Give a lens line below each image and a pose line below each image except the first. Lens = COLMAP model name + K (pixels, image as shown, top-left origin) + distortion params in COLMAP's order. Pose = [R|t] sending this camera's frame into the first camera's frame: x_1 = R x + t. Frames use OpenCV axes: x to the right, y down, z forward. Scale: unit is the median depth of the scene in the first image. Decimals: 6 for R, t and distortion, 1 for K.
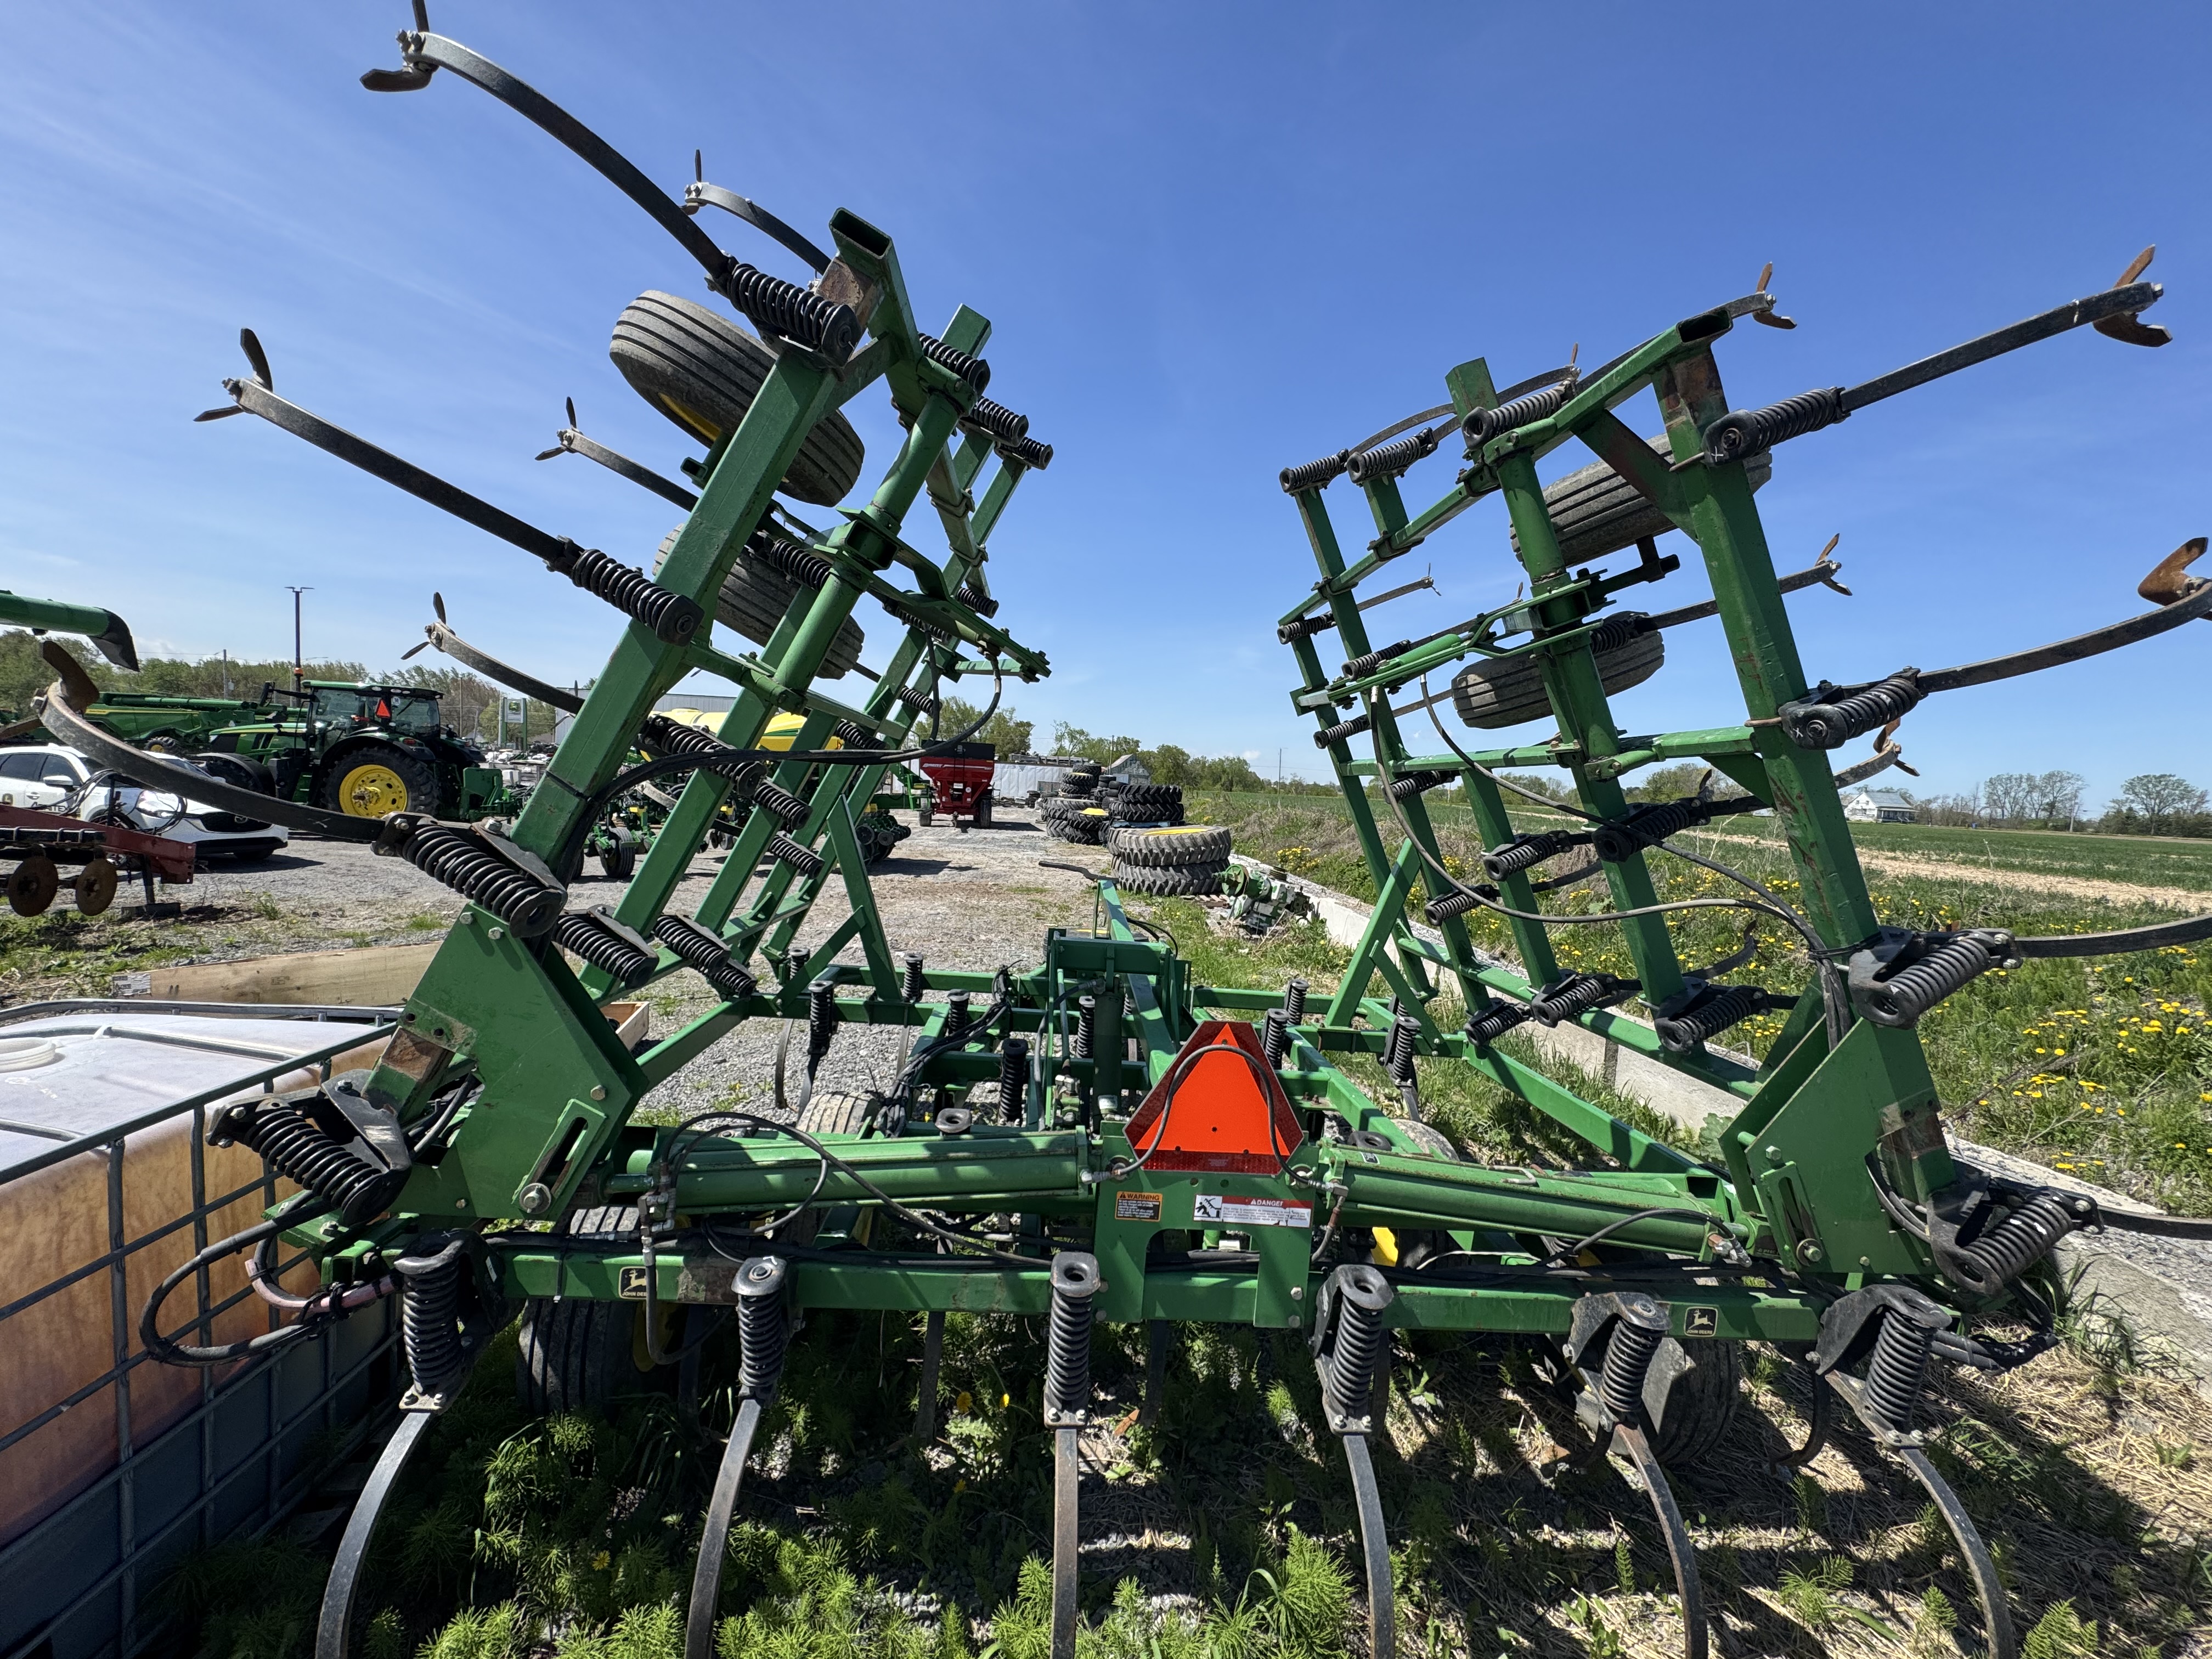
lens RADIAL K [[874.5, 0, 1106.0], [0, 874.5, 829.5], [0, 0, 1]] dist [0.001950, 0.000002]
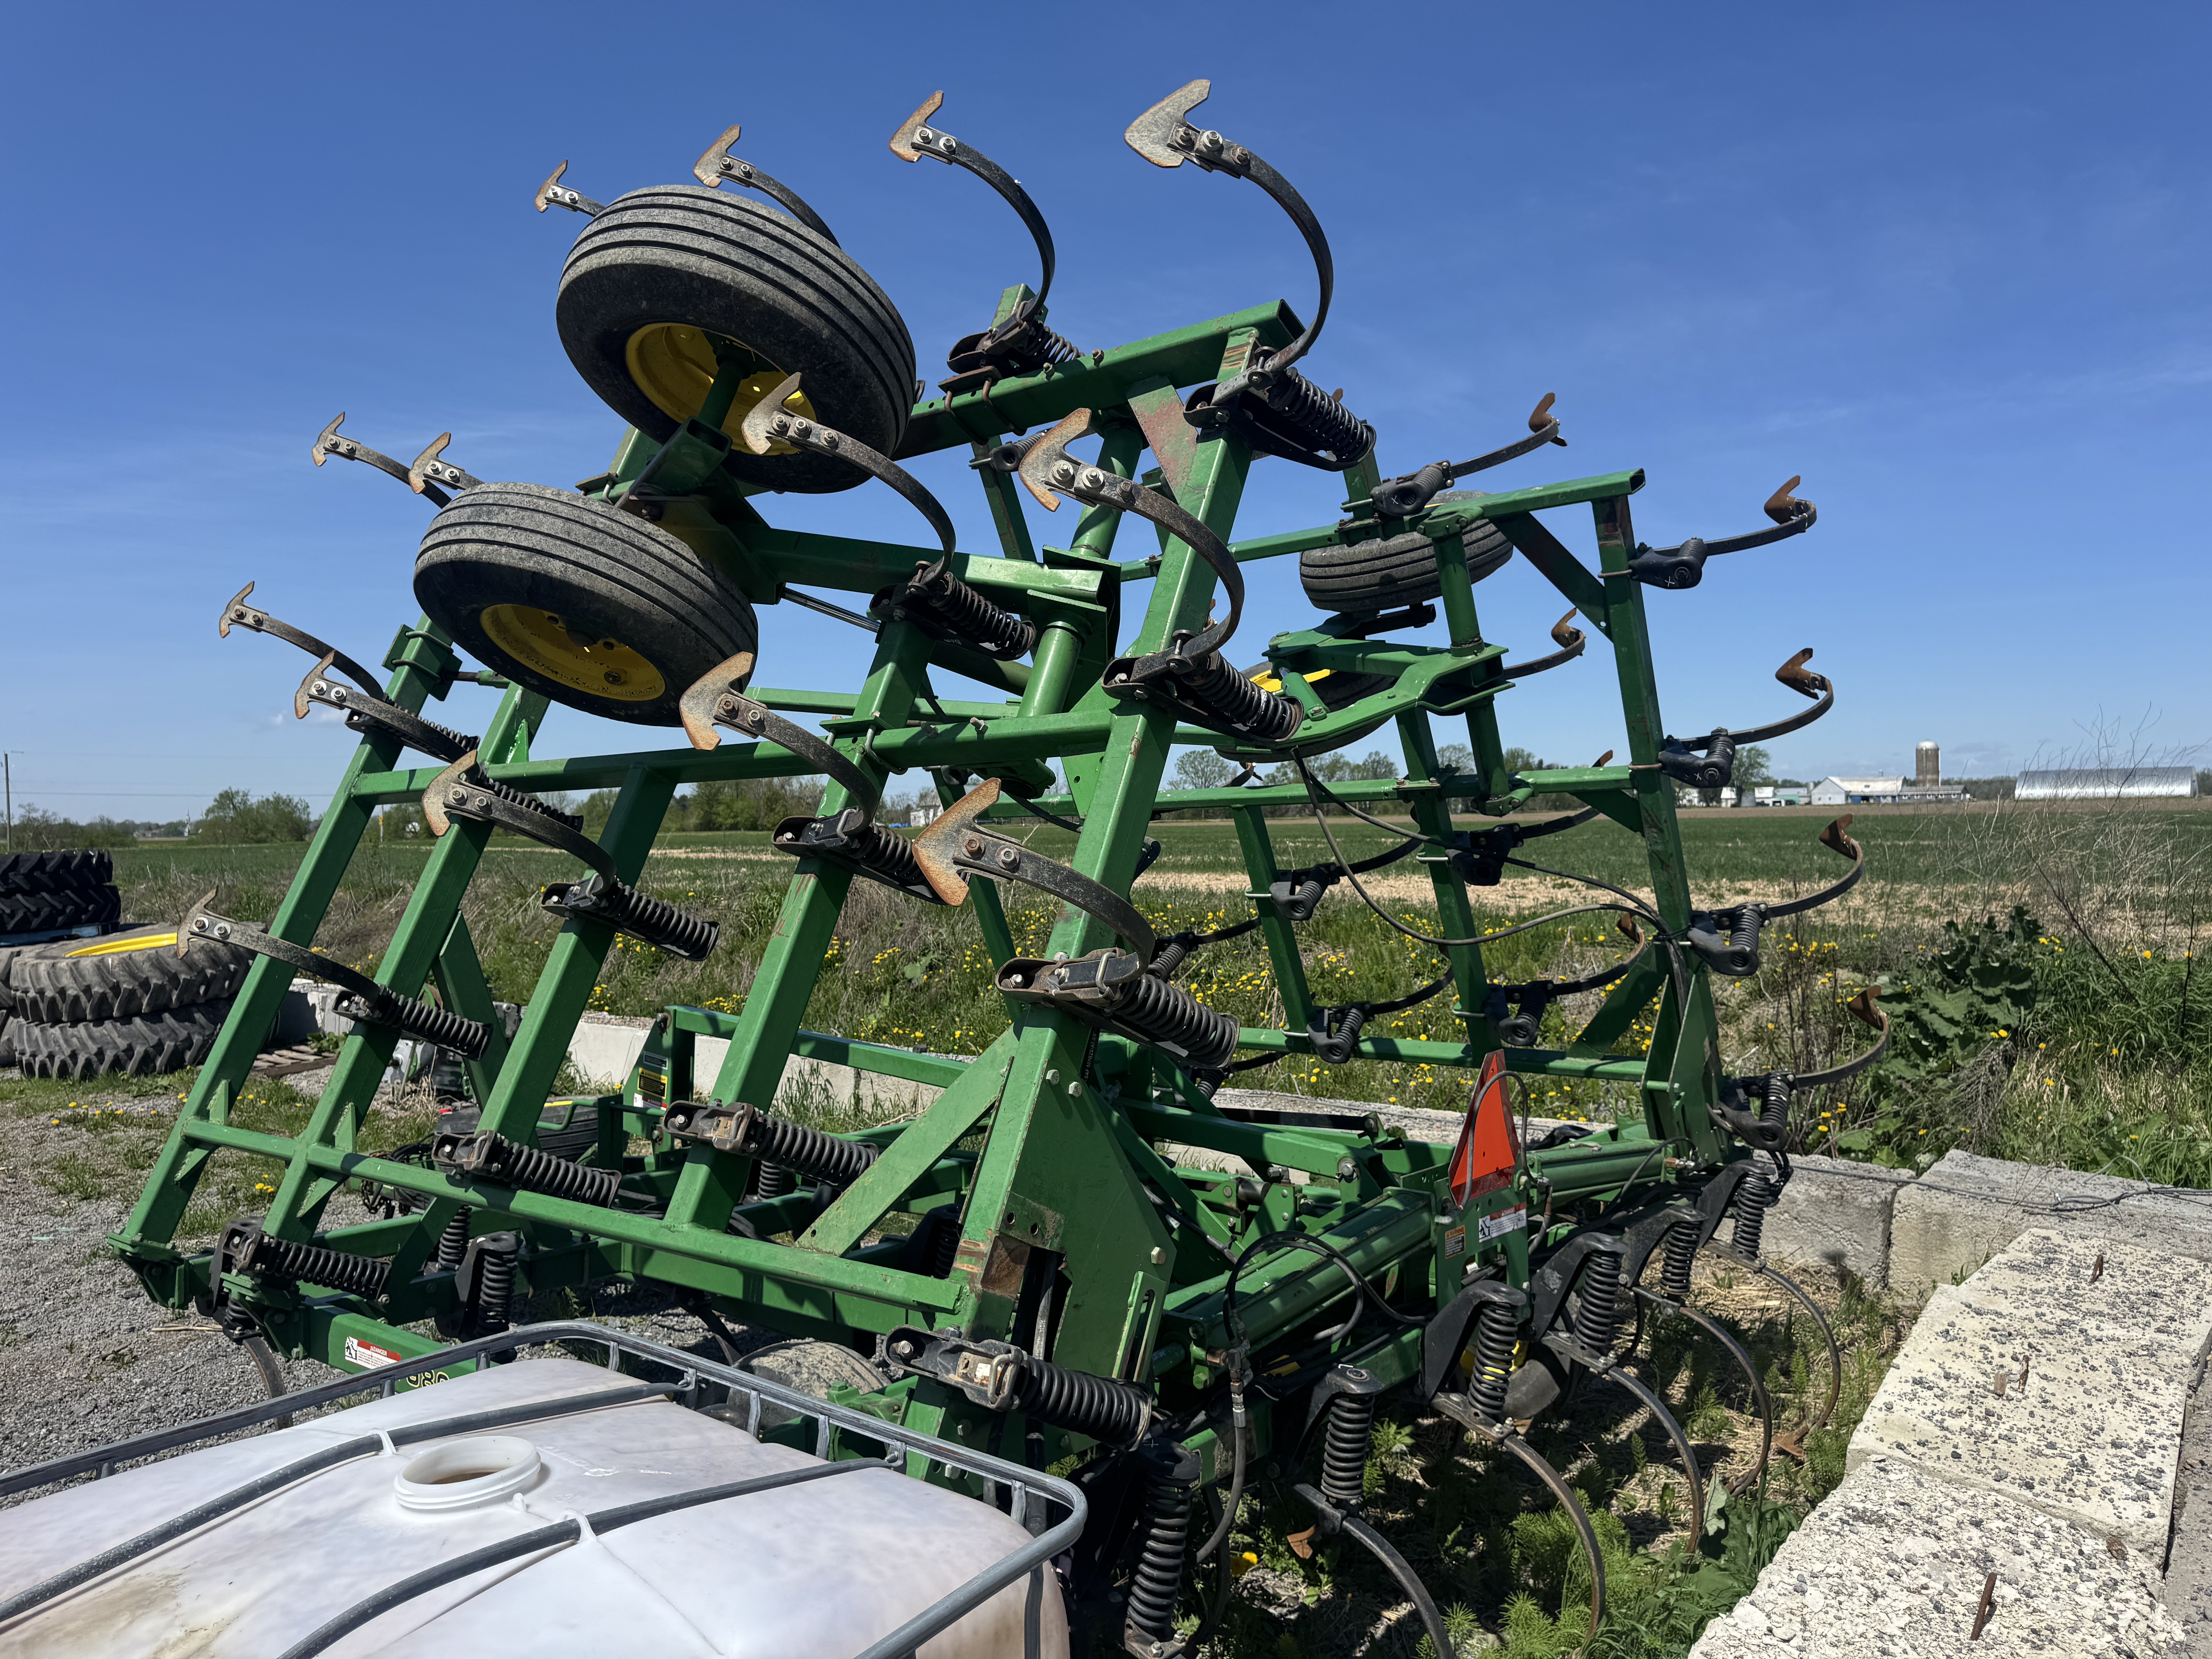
lens RADIAL K [[1514.5, 0, 1106.0], [0, 1514.5, 829.5], [0, 0, 1]] dist [0.125799, -0.205441]
pose [[0.689619, -0.069676, 0.720812, -1.504160], [0.097737, 0.995209, 0.002692, -0.111708], [-0.717546, 0.068593, 0.693125, -0.026048]]
